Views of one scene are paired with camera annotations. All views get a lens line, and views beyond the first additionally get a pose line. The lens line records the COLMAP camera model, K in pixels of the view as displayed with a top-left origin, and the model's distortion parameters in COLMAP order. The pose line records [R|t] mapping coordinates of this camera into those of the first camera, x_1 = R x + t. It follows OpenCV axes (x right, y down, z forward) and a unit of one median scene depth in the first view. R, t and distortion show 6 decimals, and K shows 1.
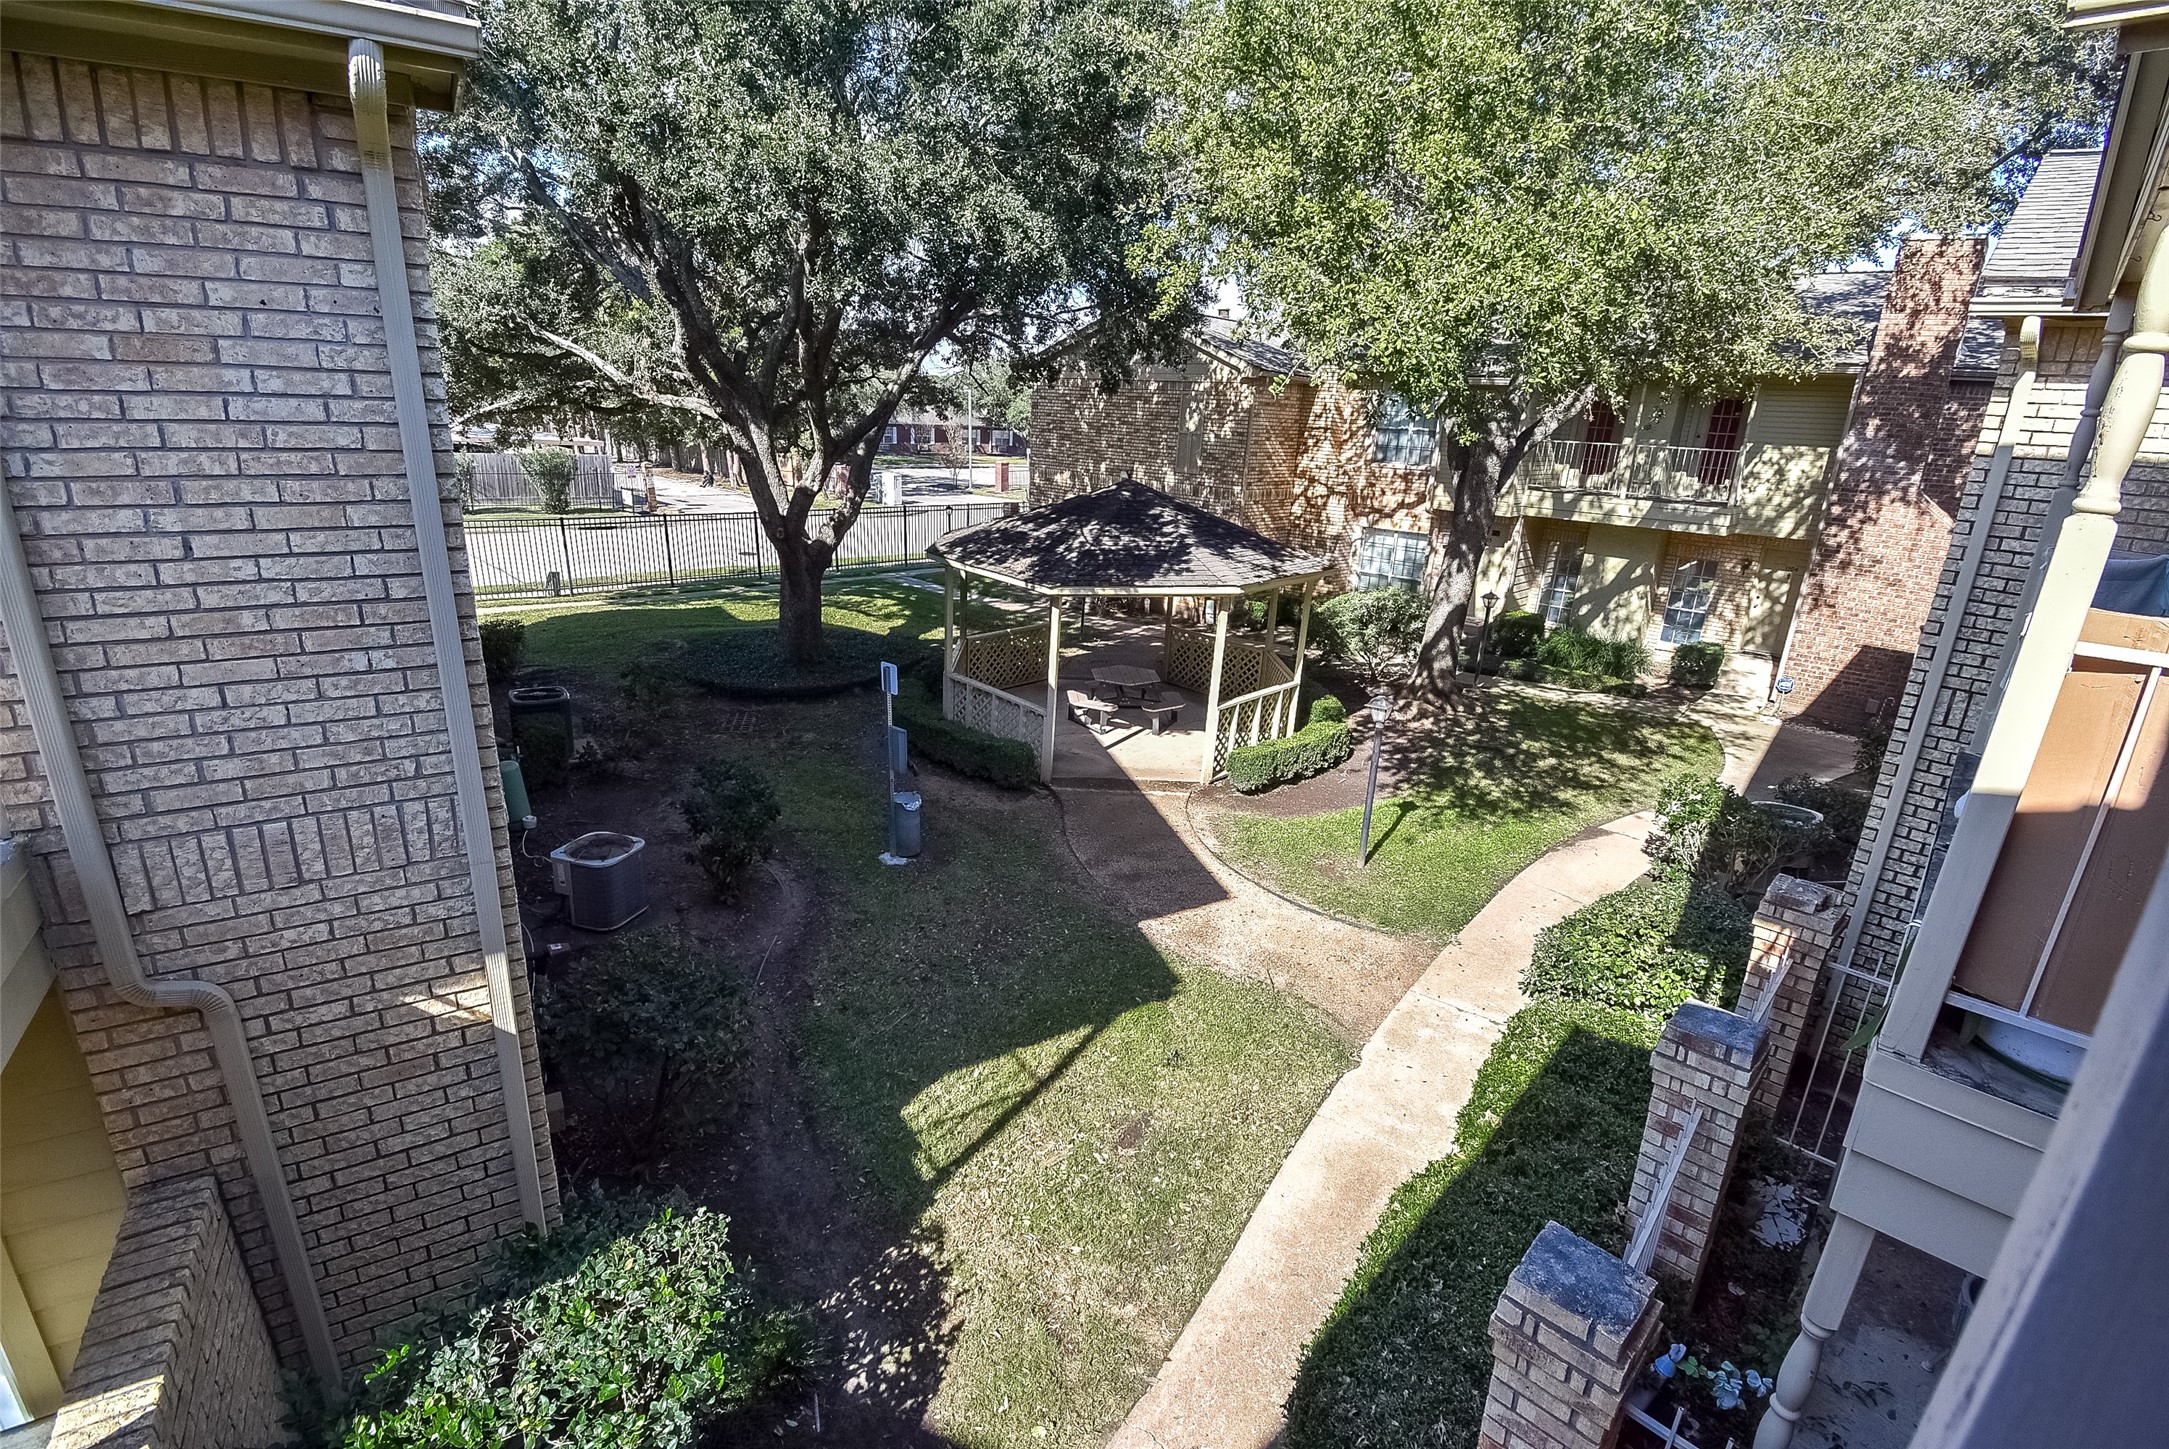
lens RADIAL K [[972.4, 0, 1091.0], [0, 972.4, 721.7], [0, 0, 1]] dist [0.023915, -0.028554]
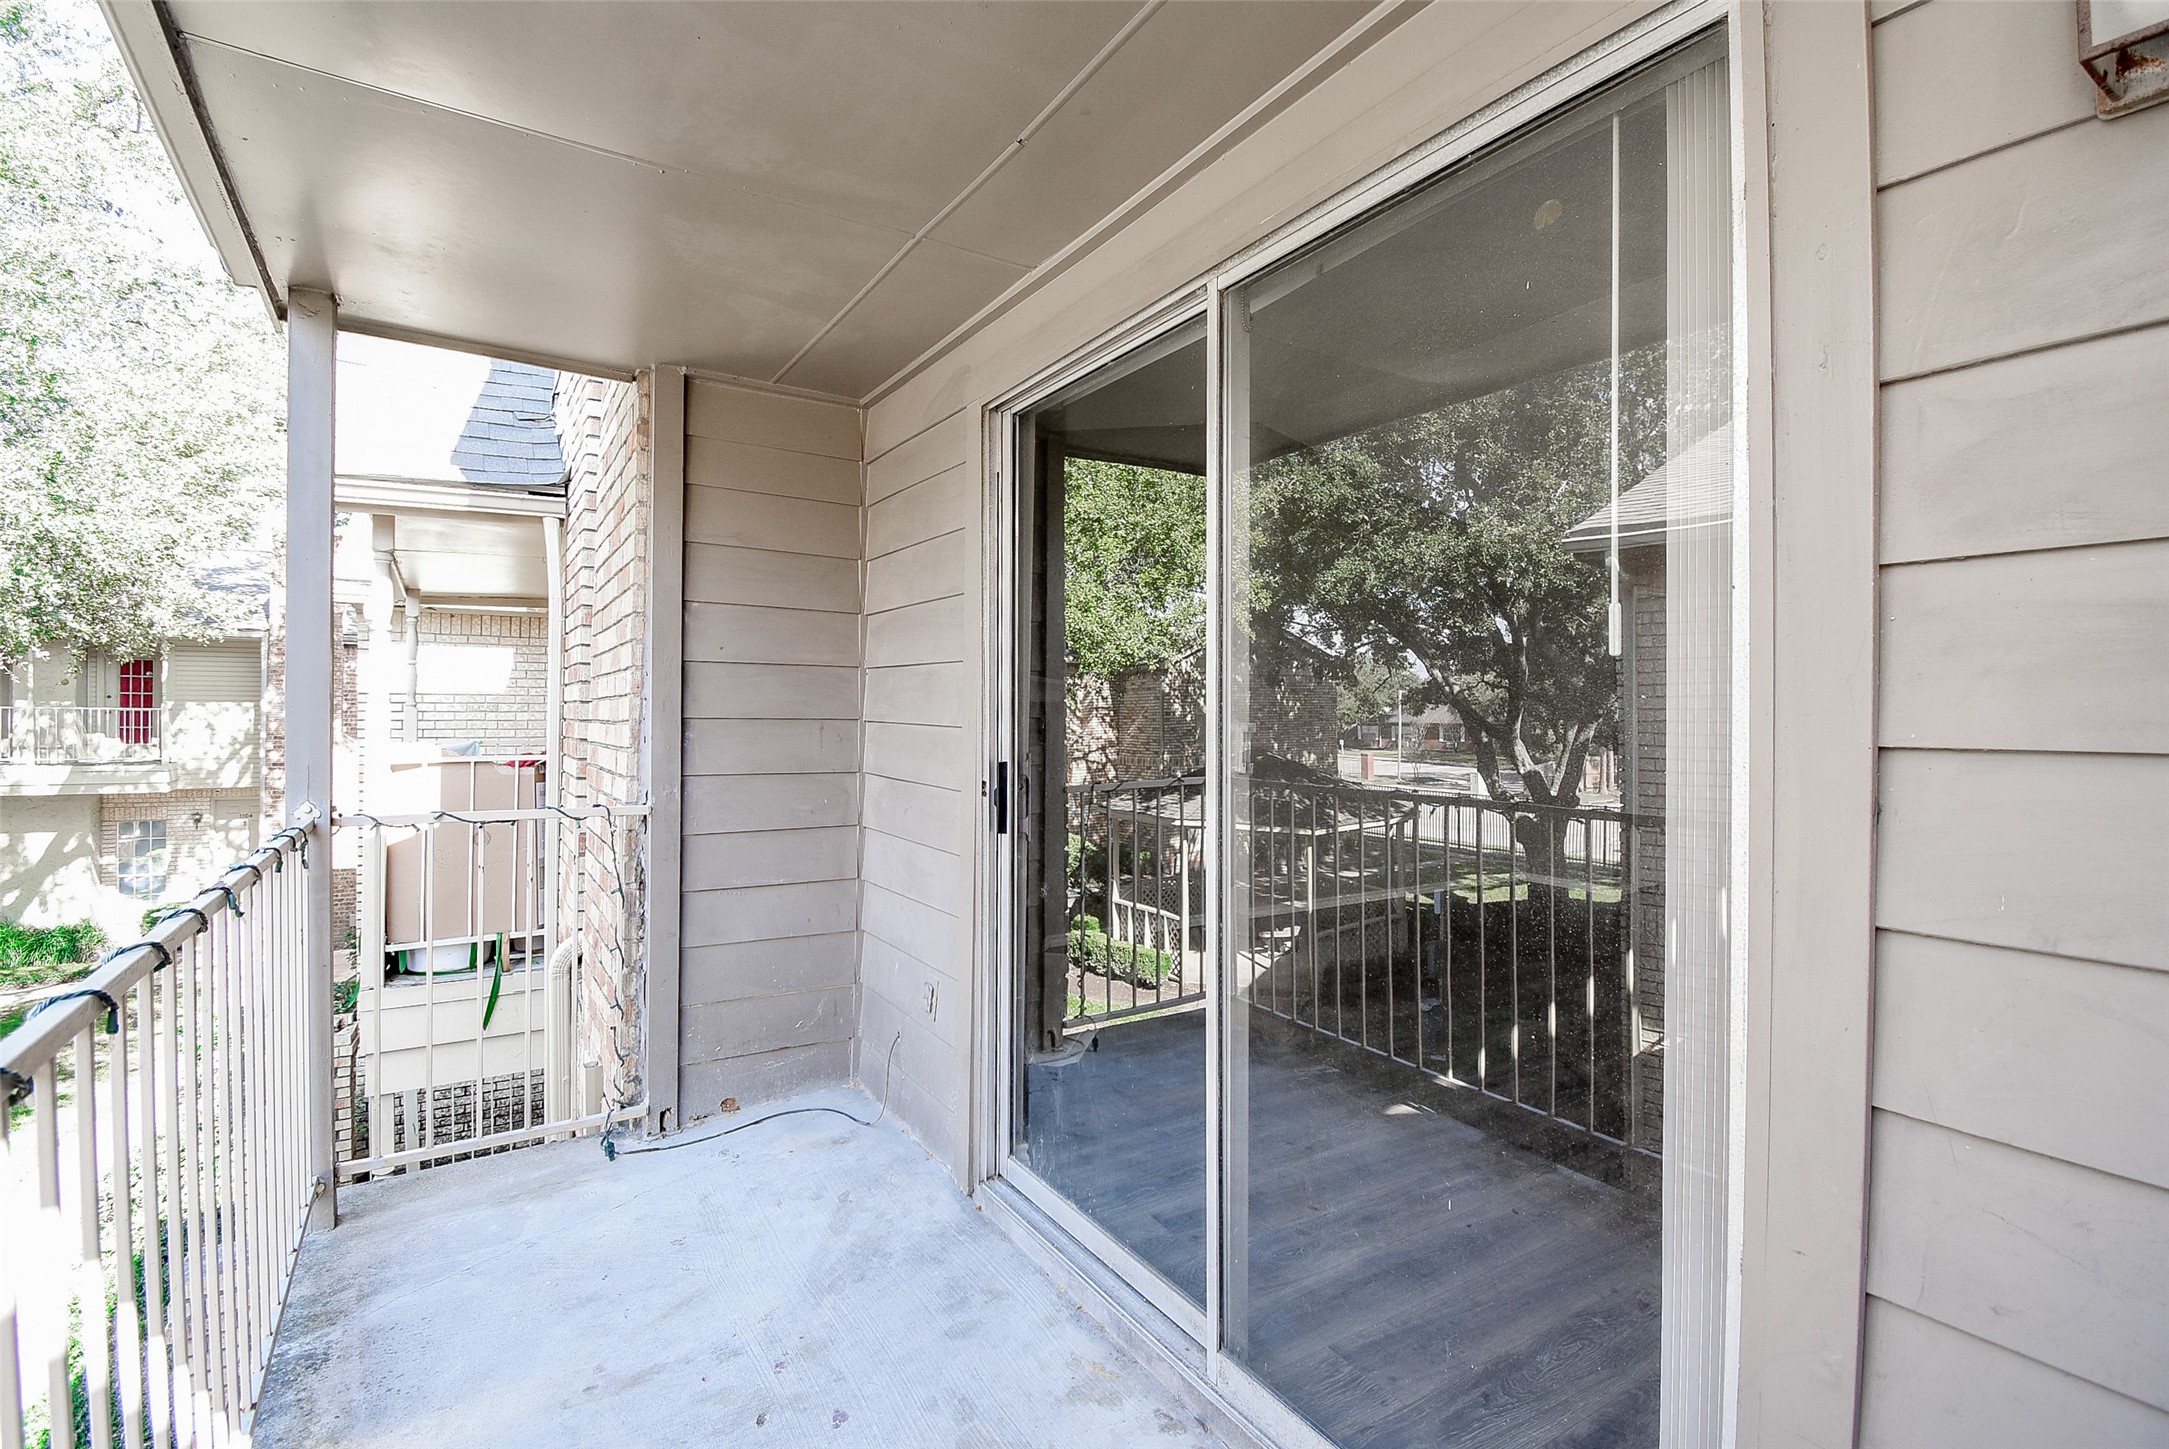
lens RADIAL K [[972.4, 0, 1091.0], [0, 972.4, 721.7], [0, 0, 1]] dist [0.023915, -0.028554]
pose [[0.230452, -0.048966, 0.971851, -0.089293], [0.296215, 0.954865, -0.022130, 0.042738], [-0.926902, 0.292977, 0.234555, -0.120160]]
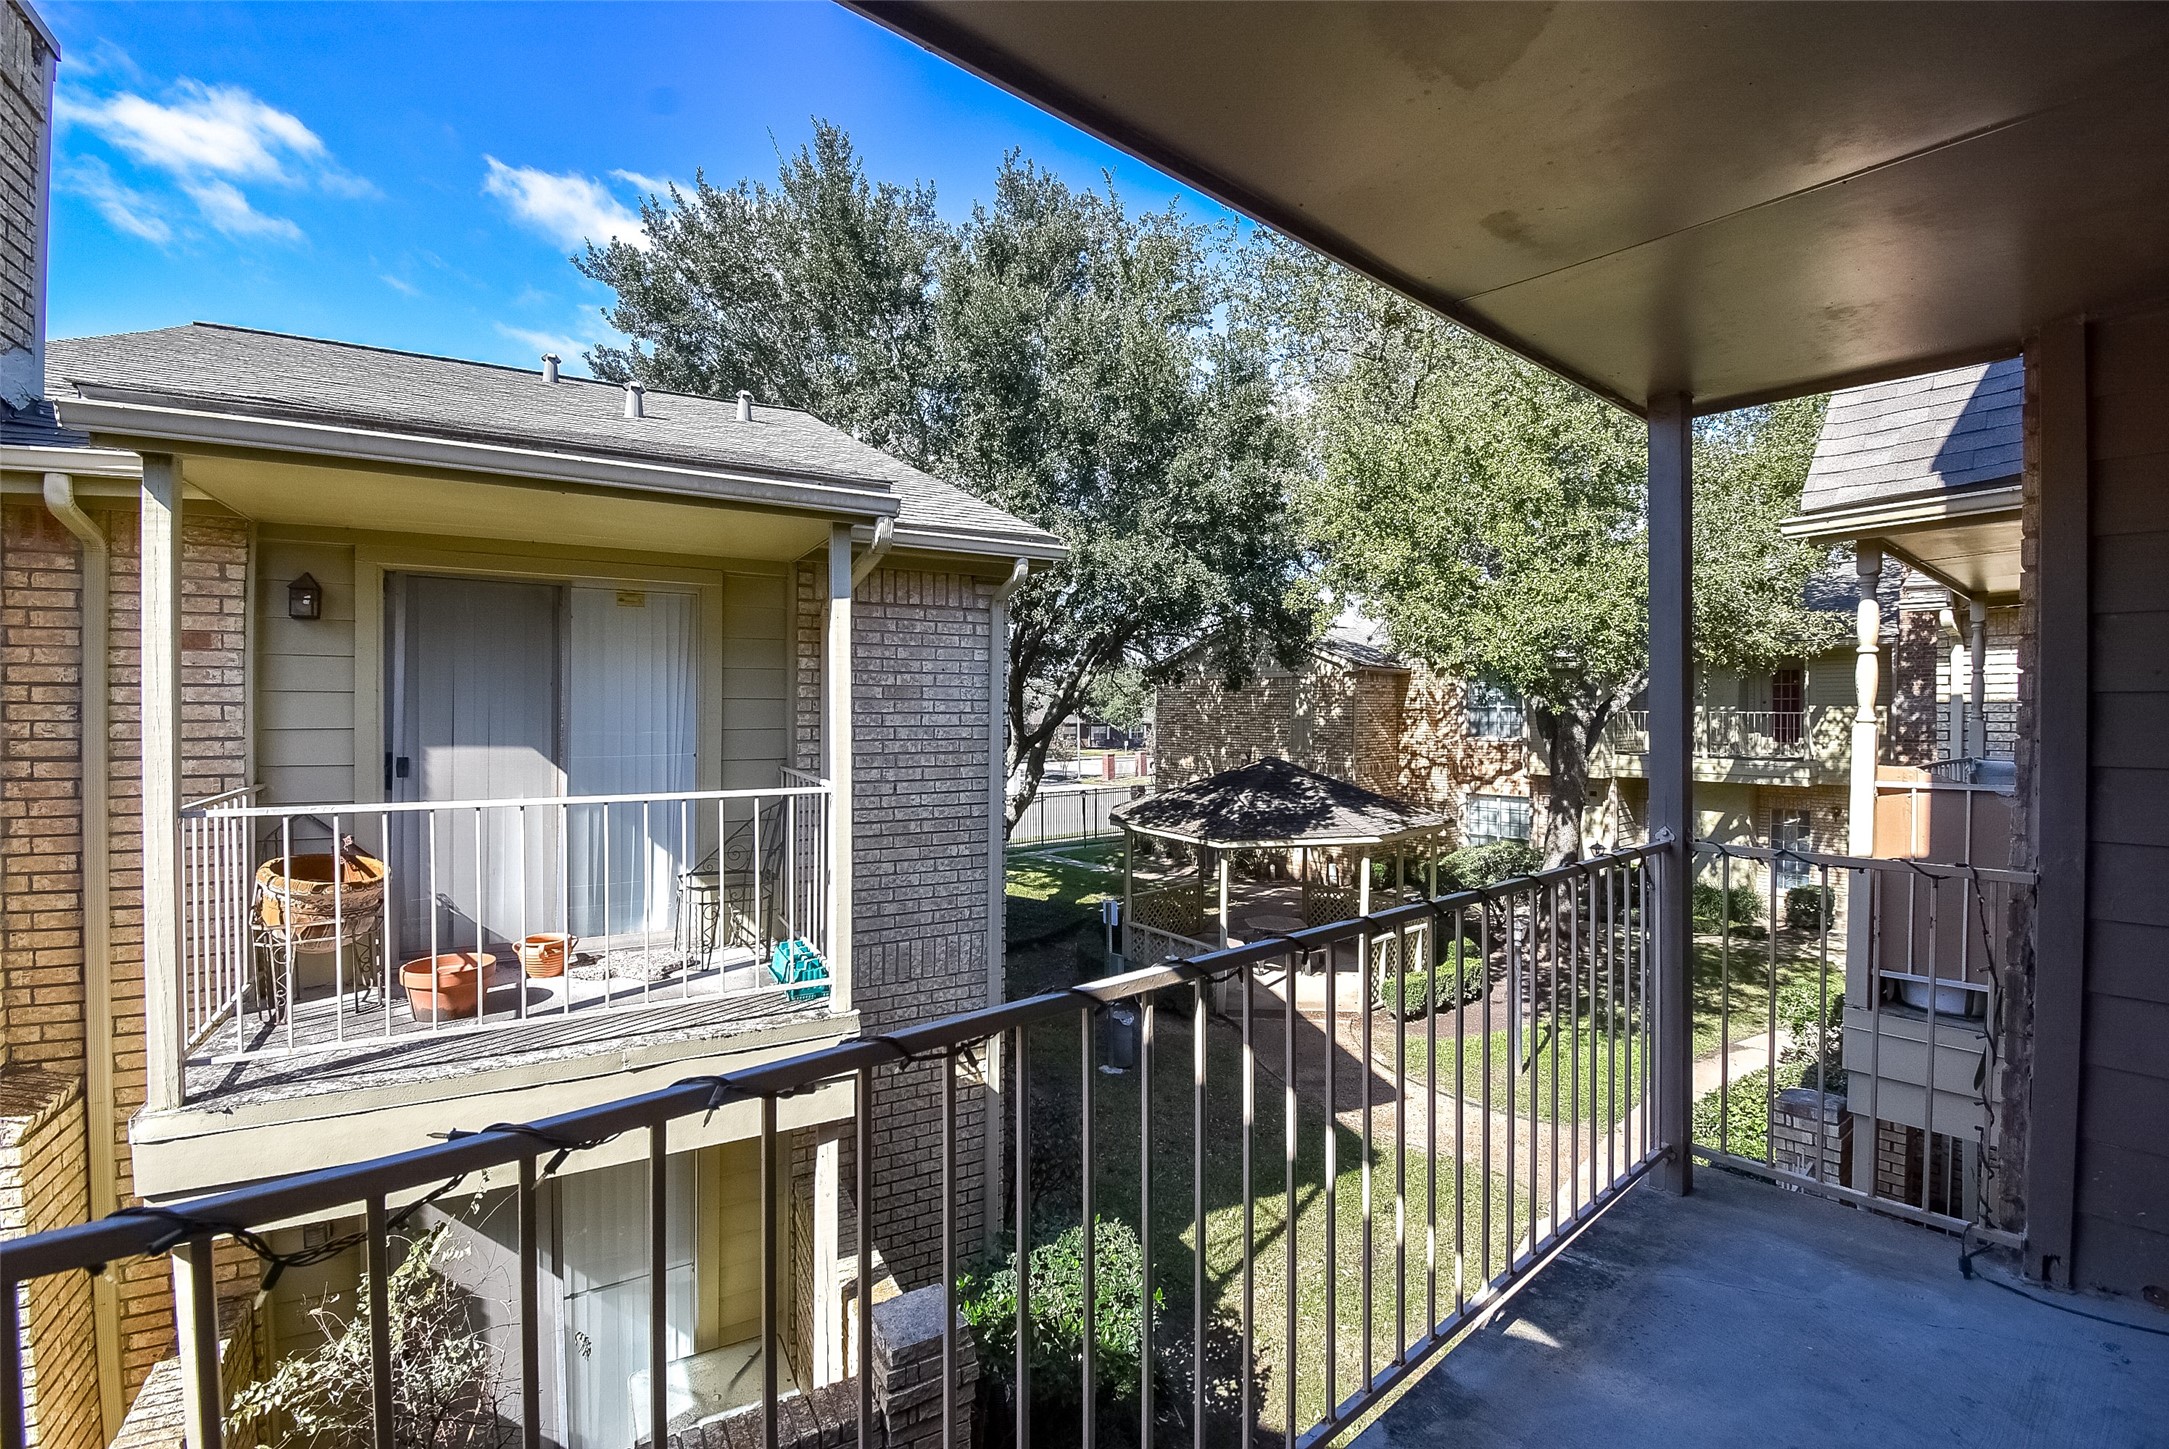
lens RADIAL K [[958.6, 0, 1092.6], [0, 958.6, 709.2], [0, 0, 1]] dist [0.021013, -0.024651]
pose [[0.995165, -0.045108, -0.087240, -0.063054], [0.016676, 0.952995, -0.302527, 0.046354], [0.096786, 0.299610, 0.949140, -0.151171]]
